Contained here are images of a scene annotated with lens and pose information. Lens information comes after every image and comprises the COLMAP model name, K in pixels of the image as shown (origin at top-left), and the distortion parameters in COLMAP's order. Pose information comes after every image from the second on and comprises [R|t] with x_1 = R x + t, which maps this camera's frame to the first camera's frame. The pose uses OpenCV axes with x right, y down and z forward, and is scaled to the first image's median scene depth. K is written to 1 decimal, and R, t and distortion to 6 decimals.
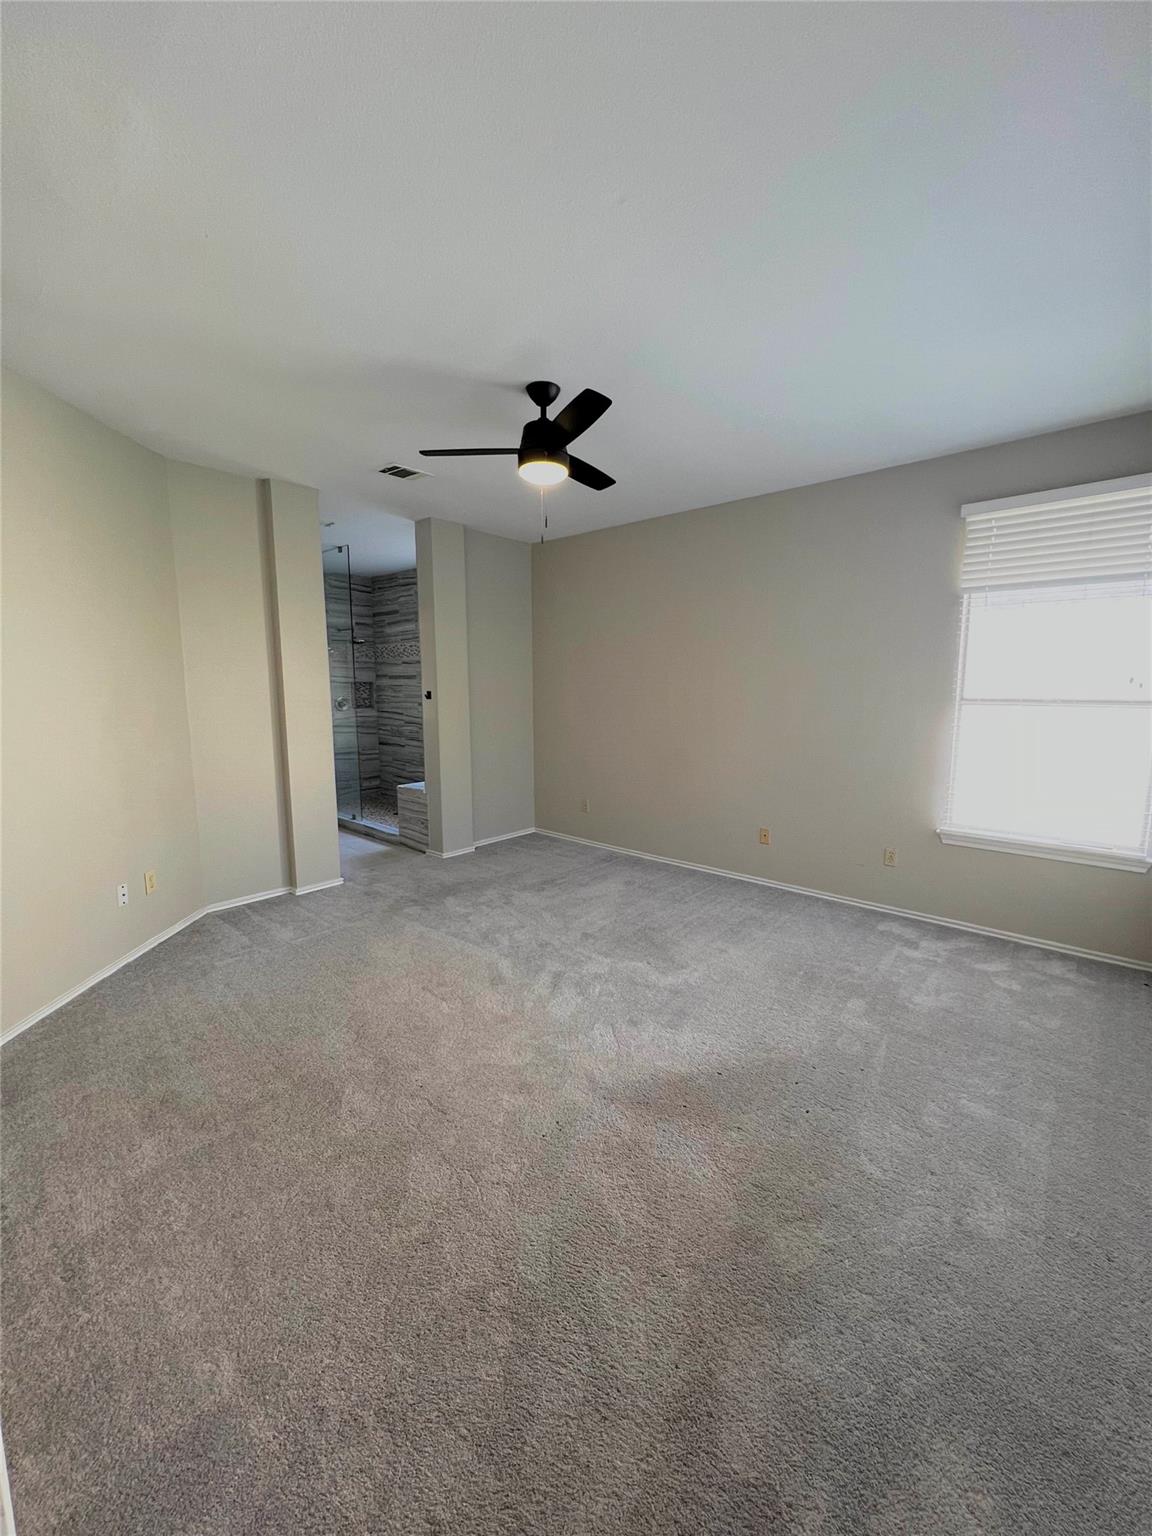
lens RADIAL K [[611.6, 0, 579.3], [0, 611.6, 767.2], [0, 0, 1]] dist [-0.003430, 0.000874]
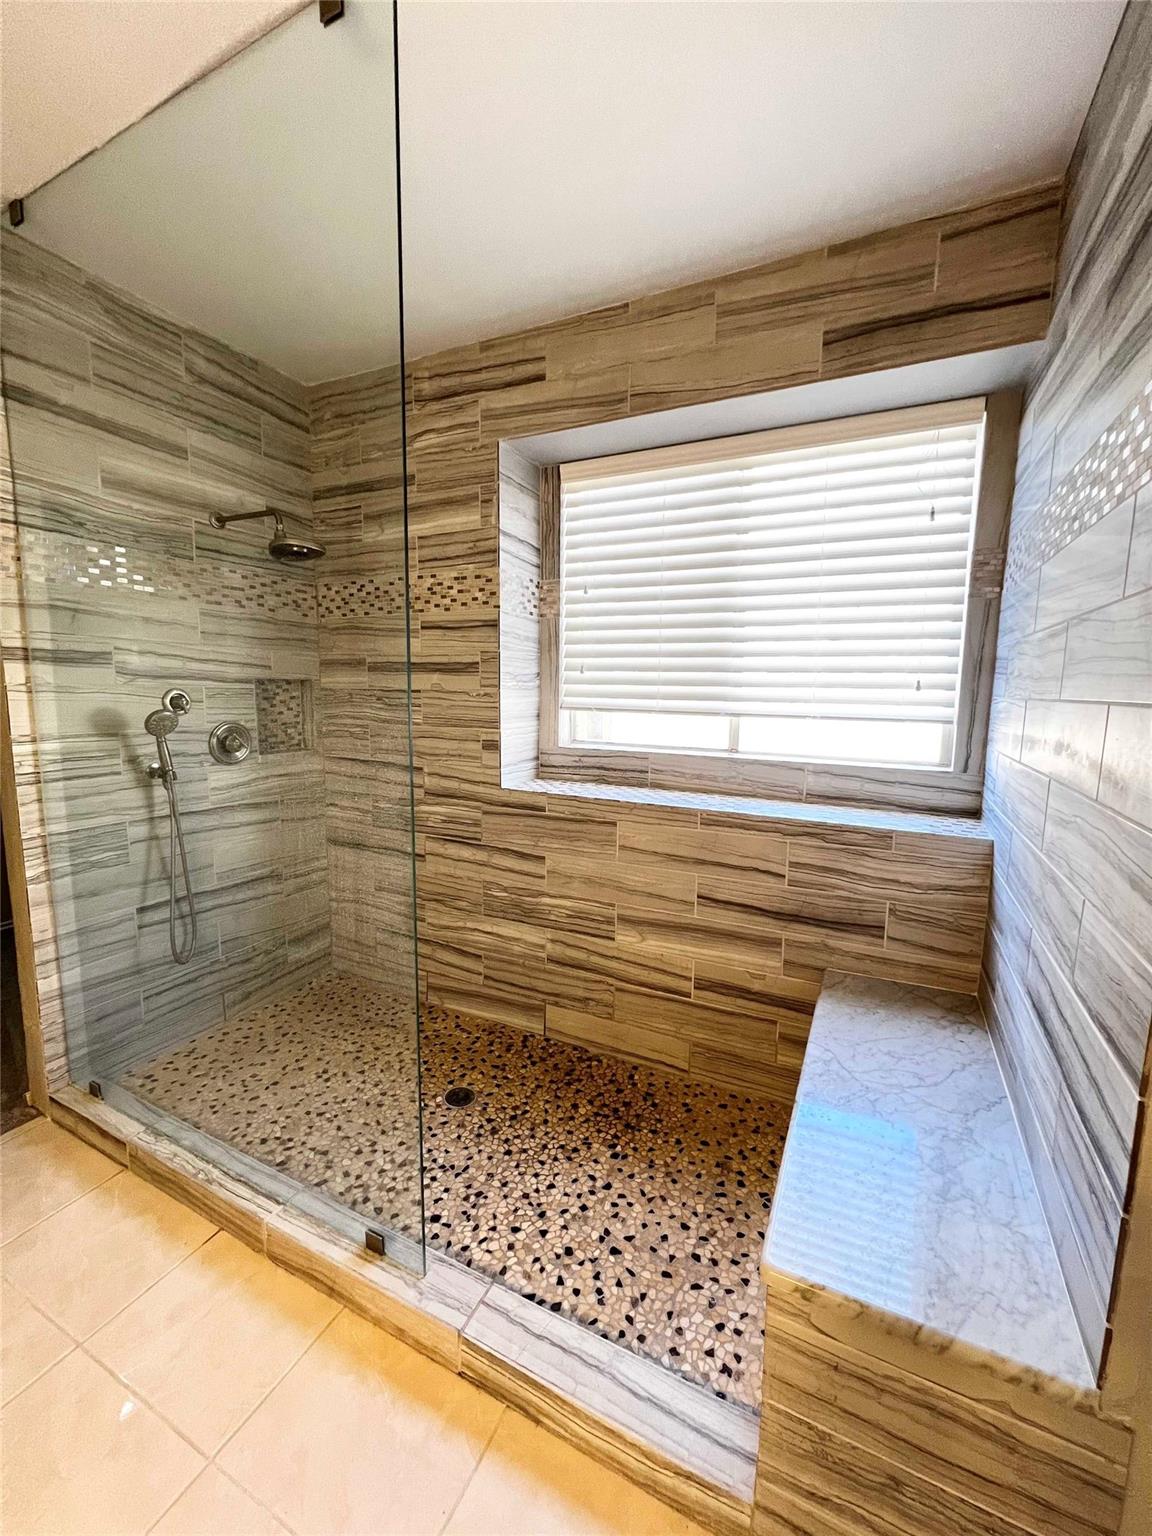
lens RADIAL K [[611.6, 0, 581.6], [0, 611.6, 766.4], [0, 0, 1]] dist [-0.003430, 0.000874]
pose [[0.961652, -0.021117, 0.273457, -0.294764], [0.021286, 0.999771, 0.002349, -0.087528], [-0.273444, 0.003562, 0.961881, 0.624822]]
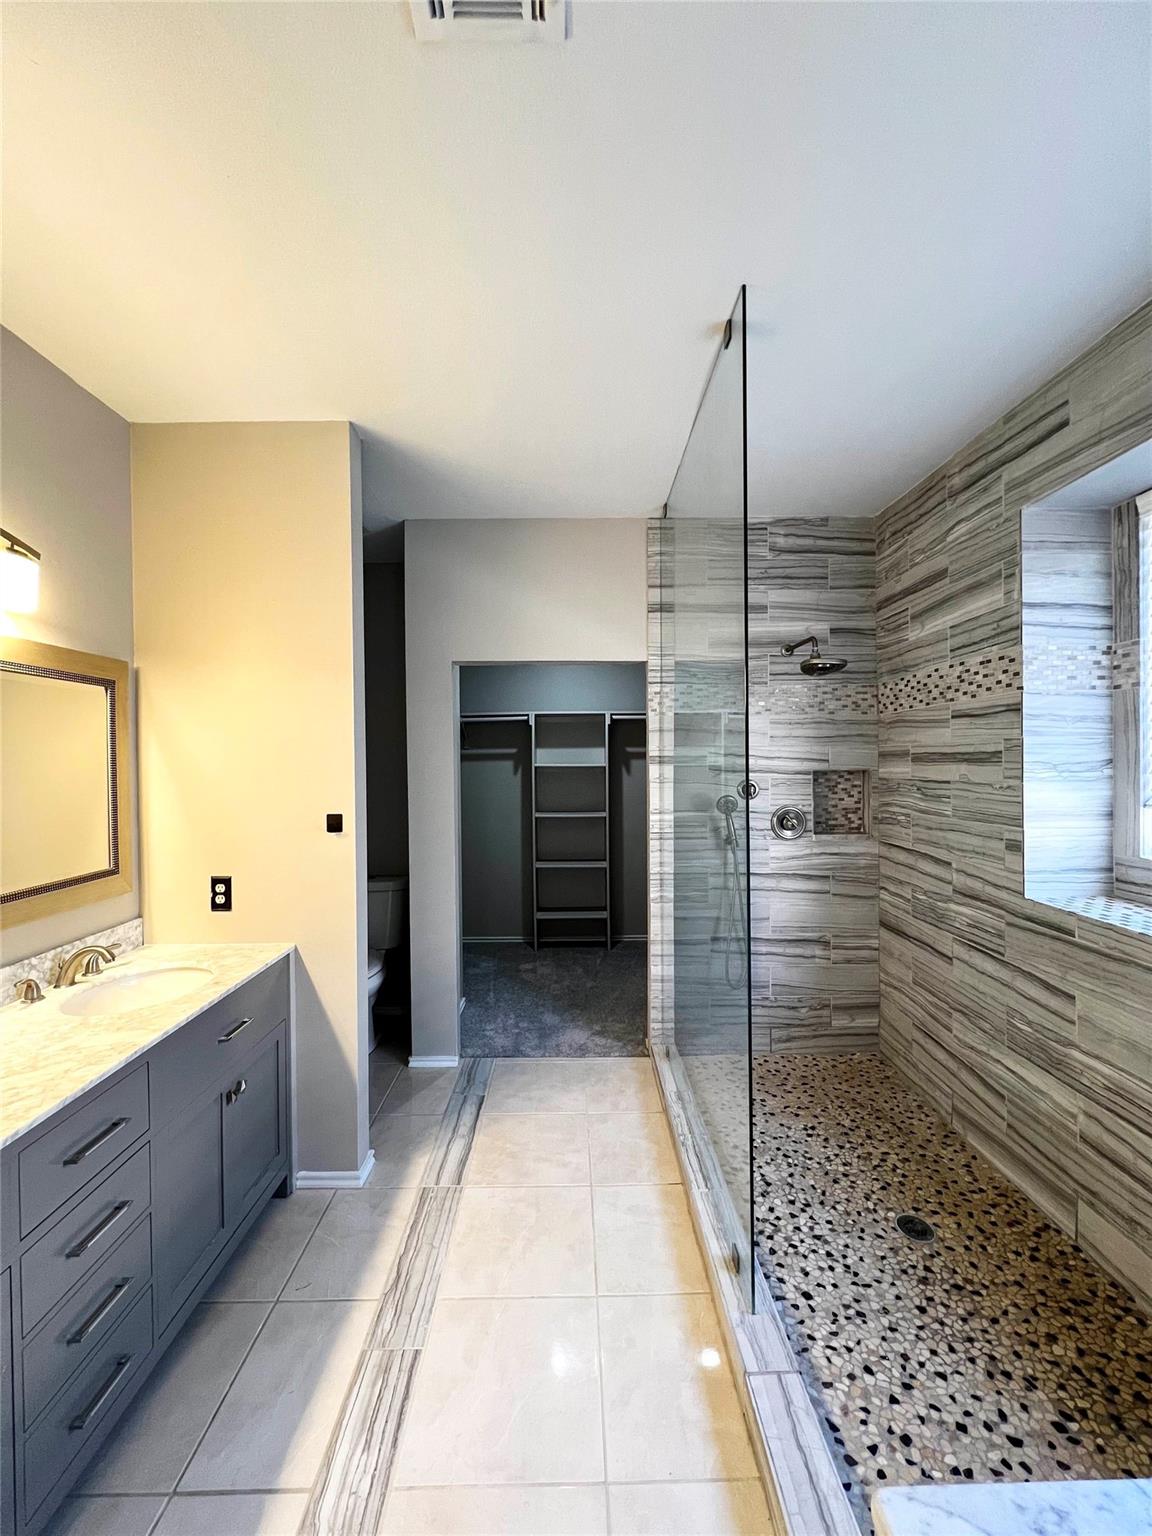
lens RADIAL K [[611.6, 0, 586.2], [0, 611.6, 766.5], [0, 0, 1]] dist [-0.003430, 0.000874]
pose [[0.683697, -0.001417, -0.729764, -0.177965], [-0.088312, 0.992488, -0.084664, -0.094338], [0.724403, 0.122332, 0.678436, 0.613467]]
